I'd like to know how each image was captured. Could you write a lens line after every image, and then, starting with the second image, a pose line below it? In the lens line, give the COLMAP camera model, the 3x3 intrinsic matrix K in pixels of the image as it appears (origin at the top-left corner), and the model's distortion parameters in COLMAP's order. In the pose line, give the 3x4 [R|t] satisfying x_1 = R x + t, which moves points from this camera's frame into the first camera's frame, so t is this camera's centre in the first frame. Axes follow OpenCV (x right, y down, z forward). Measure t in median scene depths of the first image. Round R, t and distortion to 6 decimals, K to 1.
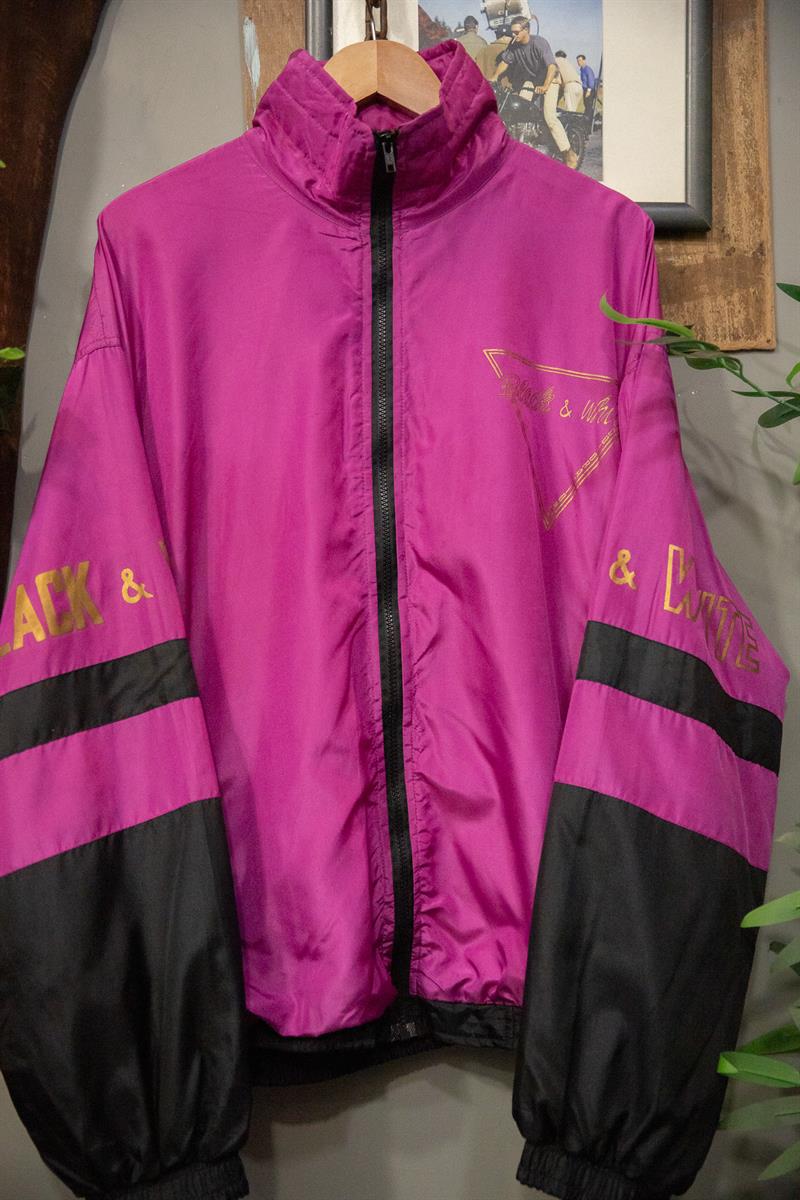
lens RADIAL K [[1361.8, 0, 382.3], [0, 1361.8, 627.2], [0, 0, 1]] dist [0.007141, 0.040810]
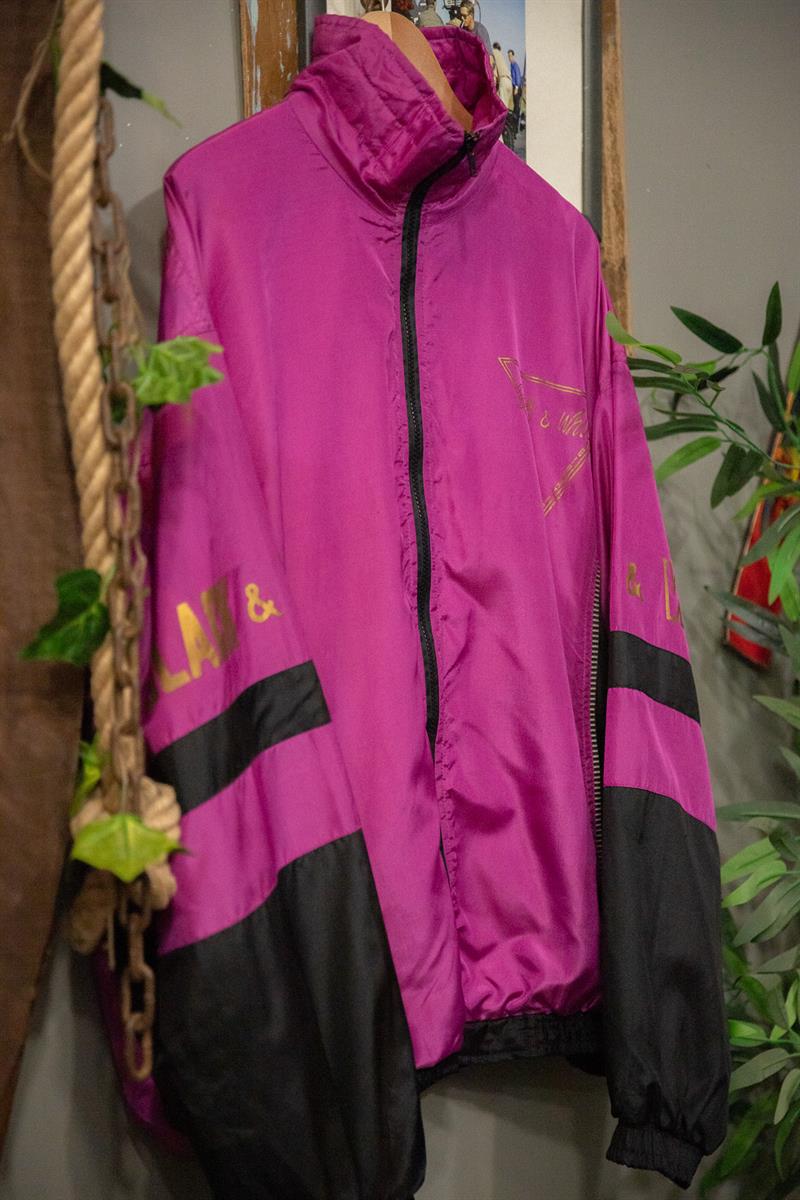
lens RADIAL K [[2121.6, 0, 374.8], [0, 2121.6, 627.7], [0, 0, 1]] dist [0.164912, -0.204898]
pose [[0.754816, -0.021796, 0.655575, -1.002410], [0.009511, 0.999706, 0.022286, -0.042856], [-0.655868, -0.010587, 0.754801, -0.107015]]
